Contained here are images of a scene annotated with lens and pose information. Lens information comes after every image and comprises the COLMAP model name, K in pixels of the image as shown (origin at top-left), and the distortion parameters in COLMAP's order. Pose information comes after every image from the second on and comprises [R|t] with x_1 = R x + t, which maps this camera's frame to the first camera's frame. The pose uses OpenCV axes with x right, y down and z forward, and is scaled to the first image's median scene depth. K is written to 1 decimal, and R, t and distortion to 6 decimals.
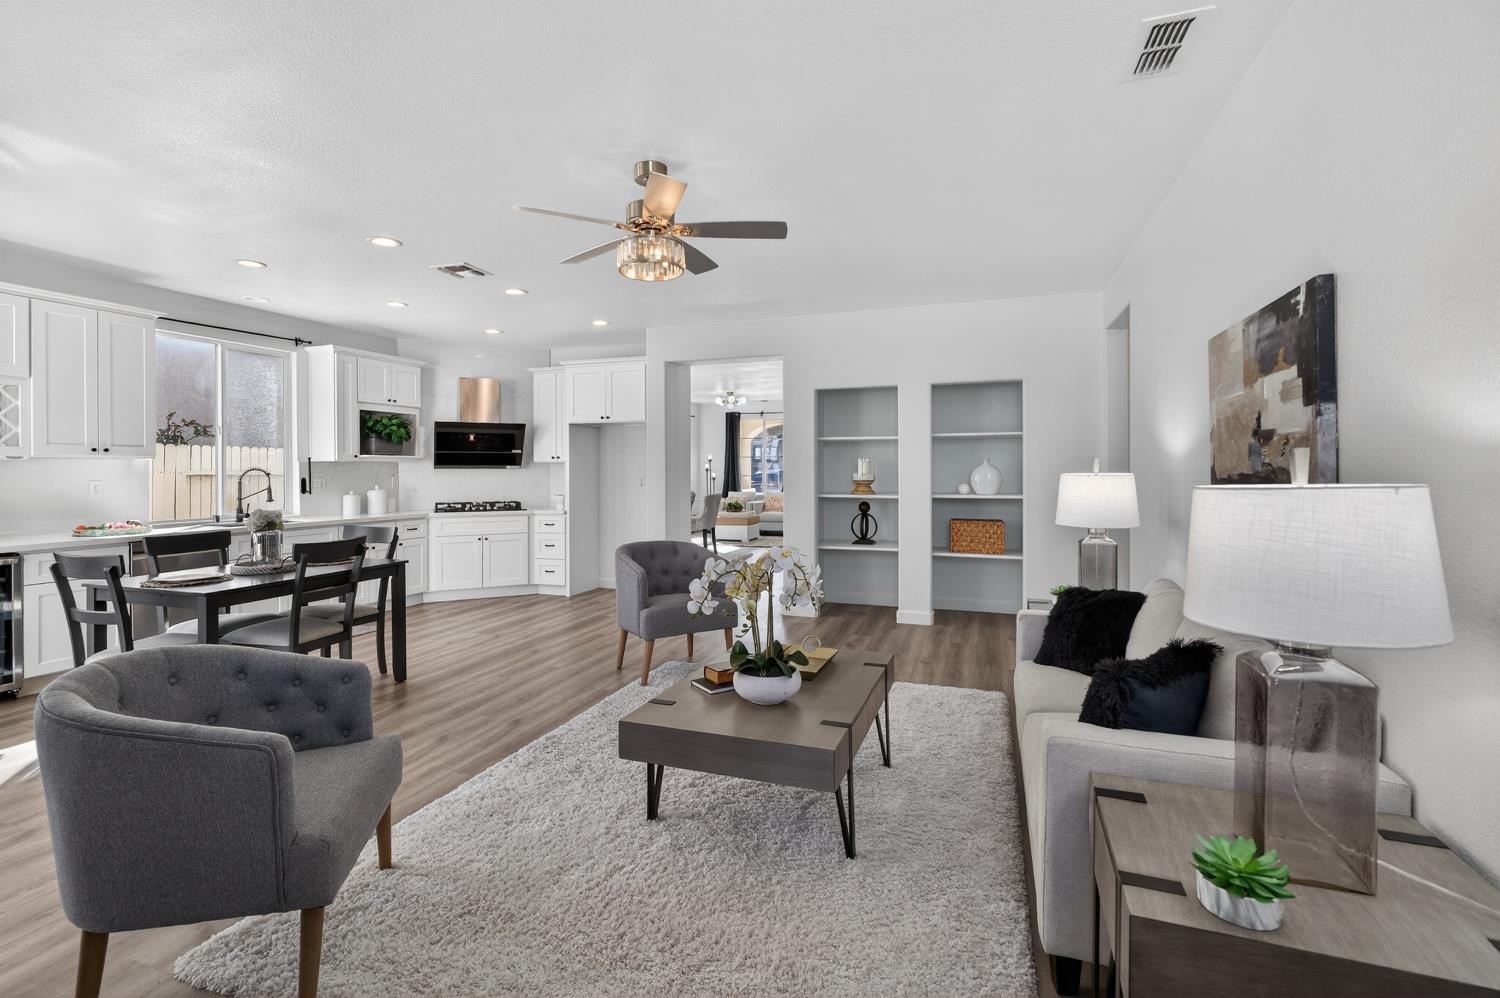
lens RADIAL K [[687.8, 0, 746.1], [0, 687.8, 475.4], [0, 0, 1]] dist [0.000176, 0.000342]
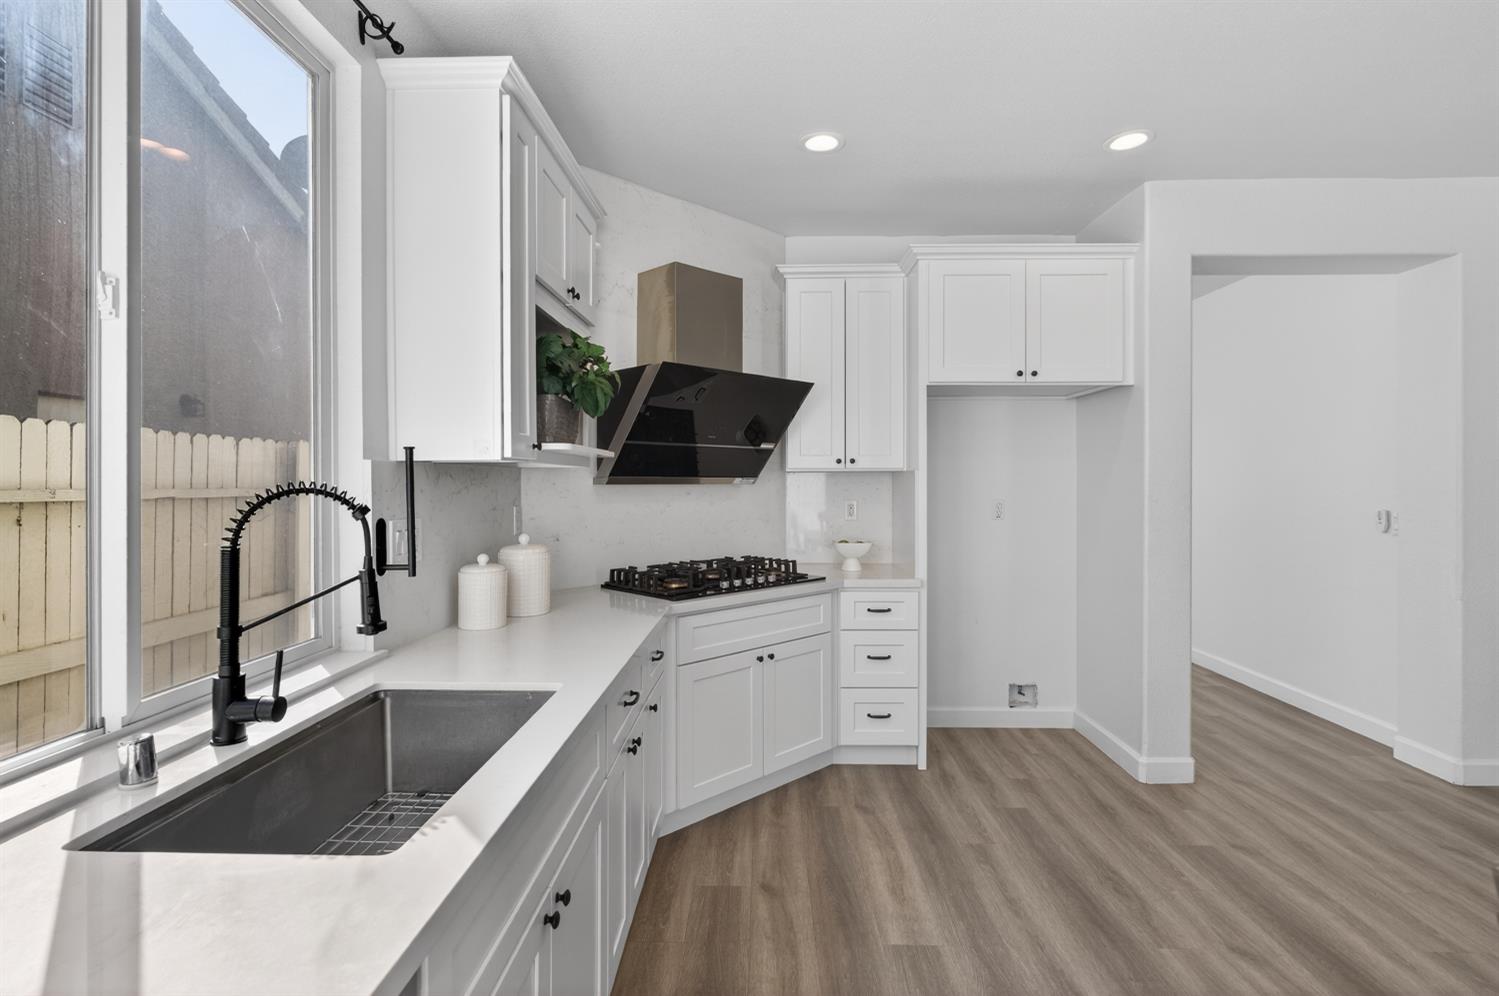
lens RADIAL K [[724.9, 0, 747.7], [0, 724.9, 483.8], [0, 0, 1]] dist [0.001956, 0.000151]
pose [[0.946485, 0.000760, 0.322747, -0.523997], [0.001714, 0.999971, -0.007381, -0.007216], [-0.322744, 0.007539, 0.946456, 0.591857]]
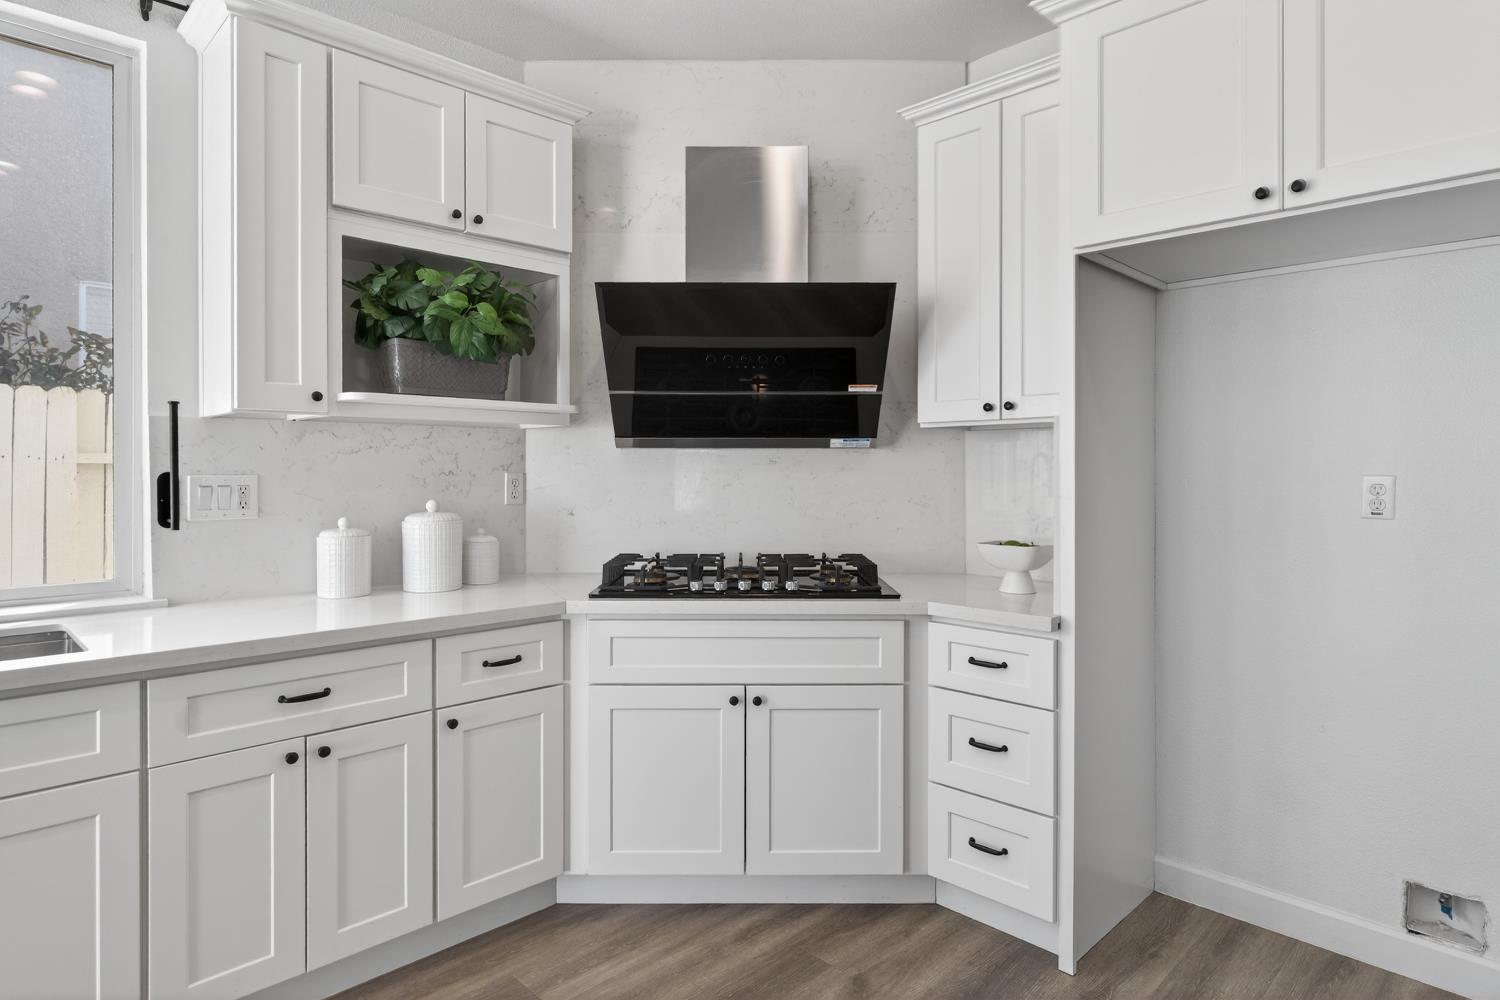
lens RADIAL K [[848.2, 0, 748.4], [0, 848.2, 472.4], [0, 0, 1]] dist [0.000338, 0.001301]
pose [[0.904188, 0.004028, -0.427116, -0.235456], [-0.006320, 0.999972, -0.003950, 0.002696], [0.427088, 0.006270, 0.904188, 0.687663]]
